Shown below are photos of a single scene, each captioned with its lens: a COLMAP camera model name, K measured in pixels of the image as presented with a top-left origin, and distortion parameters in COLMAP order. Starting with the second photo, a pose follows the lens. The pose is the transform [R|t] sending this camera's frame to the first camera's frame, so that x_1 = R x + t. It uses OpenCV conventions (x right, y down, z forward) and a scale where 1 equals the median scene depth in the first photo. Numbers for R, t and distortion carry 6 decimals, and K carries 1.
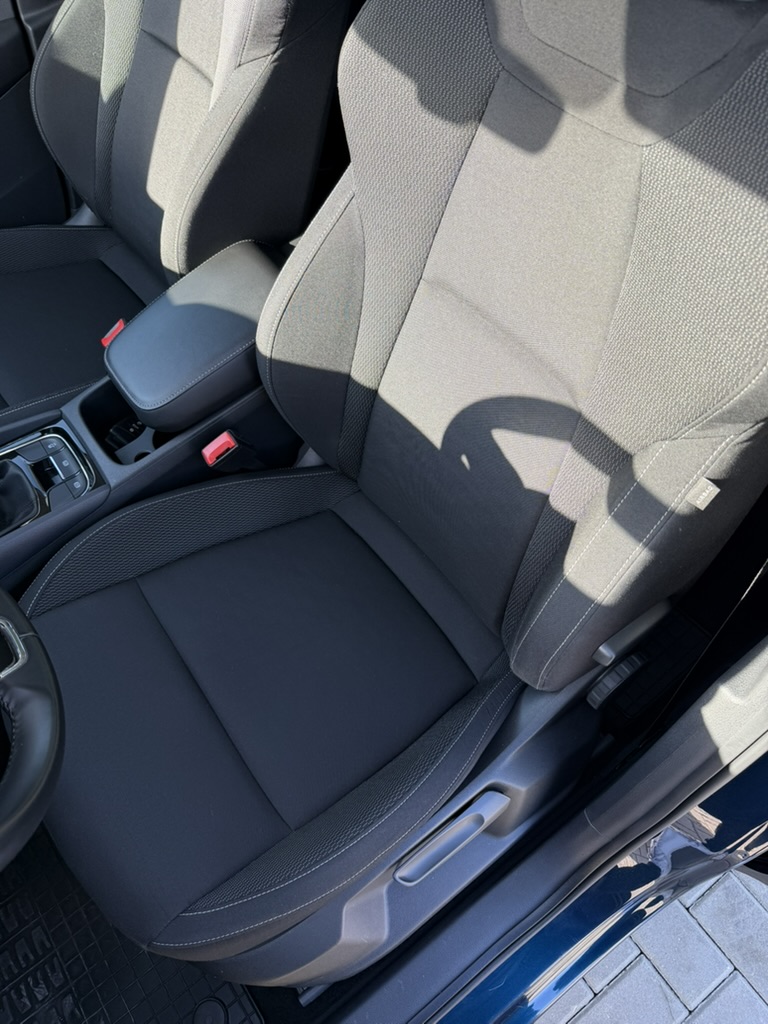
lens RADIAL K [[701.2, 0, 384.6], [0, 701.2, 490.3], [0, 0, 1]] dist [-0.061826, 0.005713]
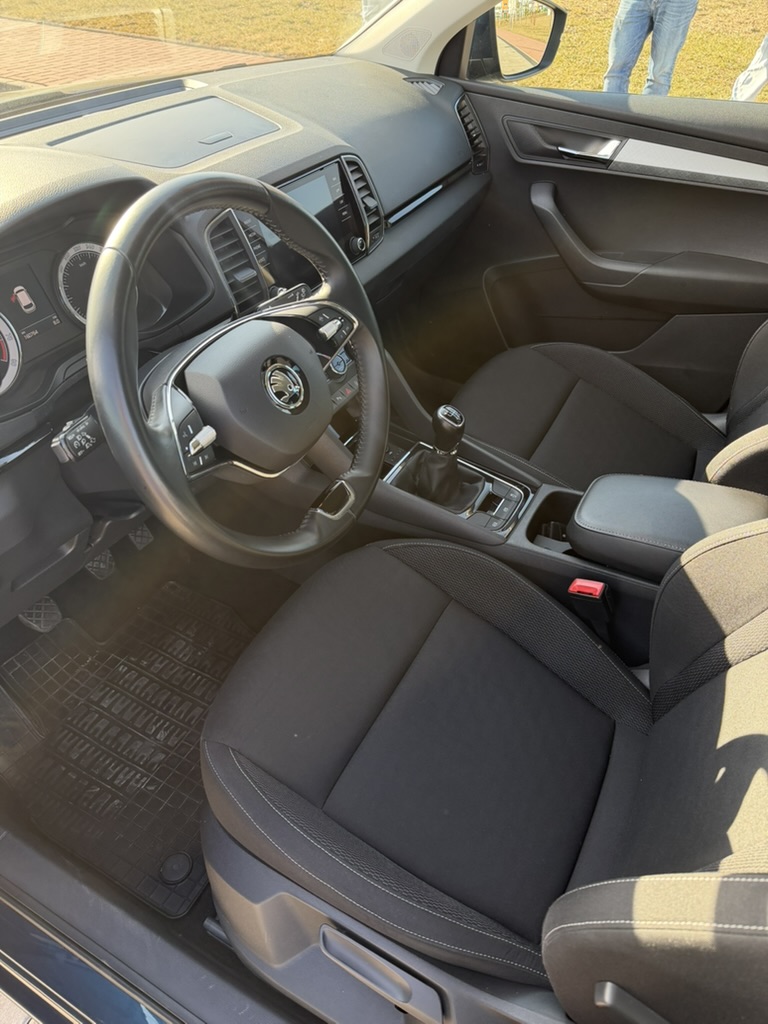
lens RADIAL K [[713.0, 0, 384.0], [0, 713.0, 512.0], [0, 0, 1]] dist [0.000622, -0.168625]
pose [[0.393697, 0.628488, -0.670824, 0.309107], [-0.791463, 0.602920, 0.100371, 0.007432], [0.467535, 0.491416, 0.734793, -0.025412]]
